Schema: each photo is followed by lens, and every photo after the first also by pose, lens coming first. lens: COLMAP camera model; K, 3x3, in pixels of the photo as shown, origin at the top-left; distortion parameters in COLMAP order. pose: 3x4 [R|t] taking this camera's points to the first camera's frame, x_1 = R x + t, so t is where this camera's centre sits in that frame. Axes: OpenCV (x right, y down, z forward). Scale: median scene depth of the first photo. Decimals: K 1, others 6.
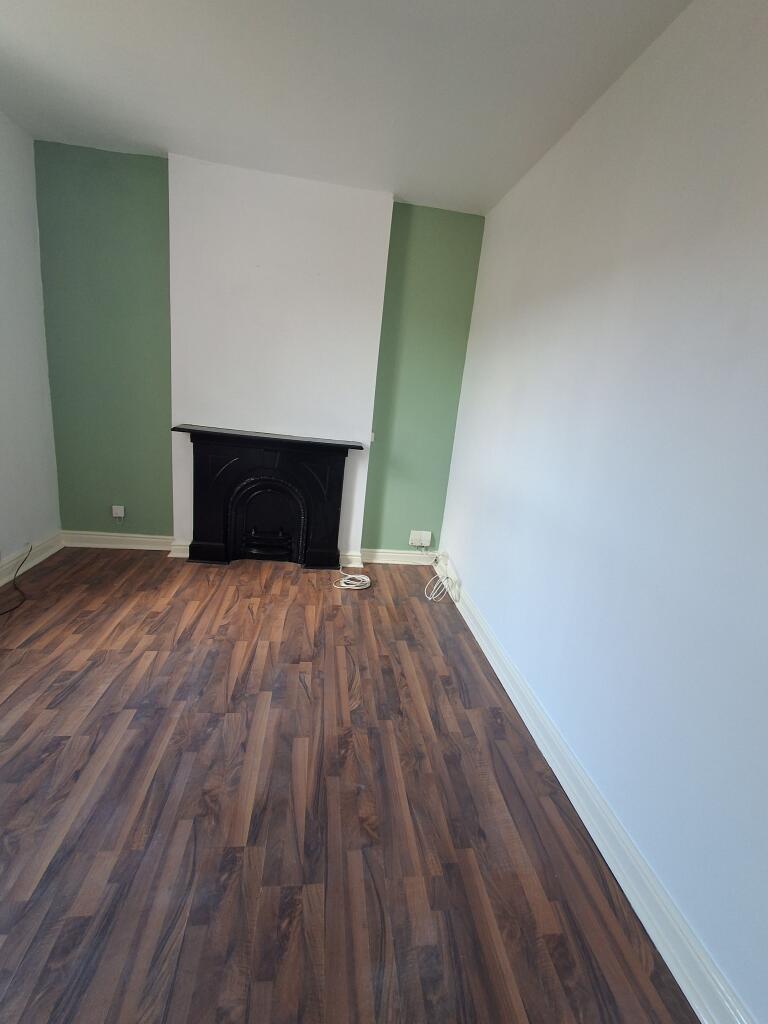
lens RADIAL K [[476.5, 0, 384.0], [0, 476.5, 512.0], [0, 0, 1]] dist [-0.002773, -0.000948]
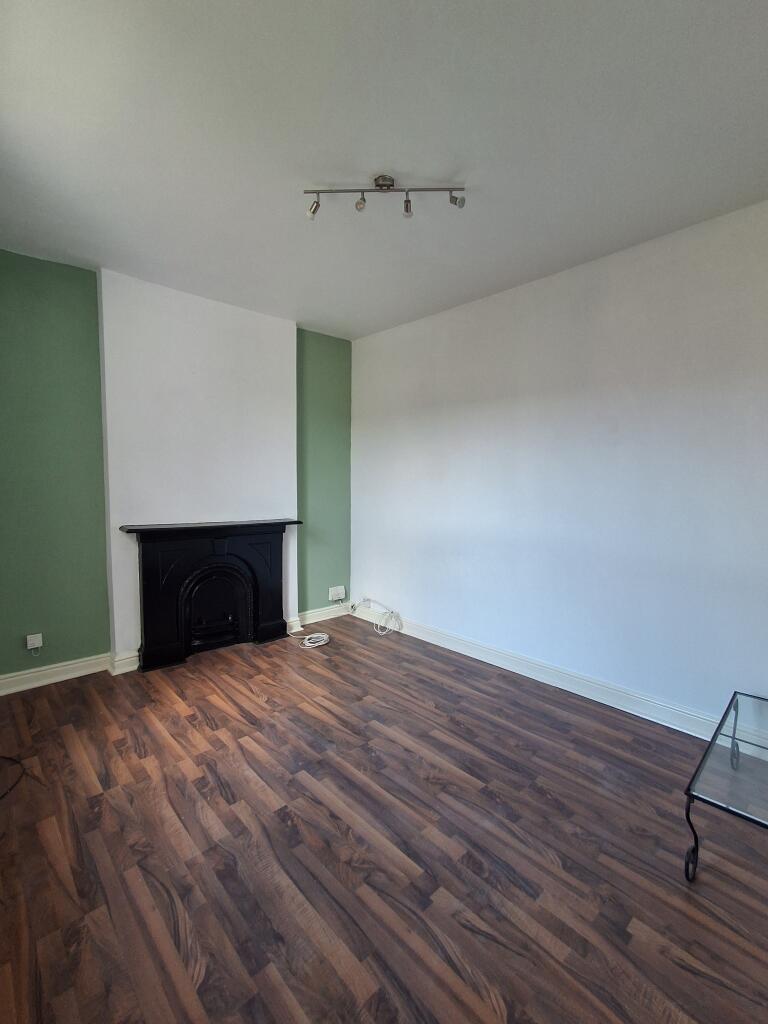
lens RADIAL K [[474.1, 0, 390.3], [0, 474.1, 517.2], [0, 0, 1]] dist [-0.003924, 0.010388]
pose [[0.813531, -0.142269, 0.563849, -0.631168], [0.214512, 0.974650, -0.063579, -0.035513], [-0.540510, 0.172676, 0.823427, -0.093239]]
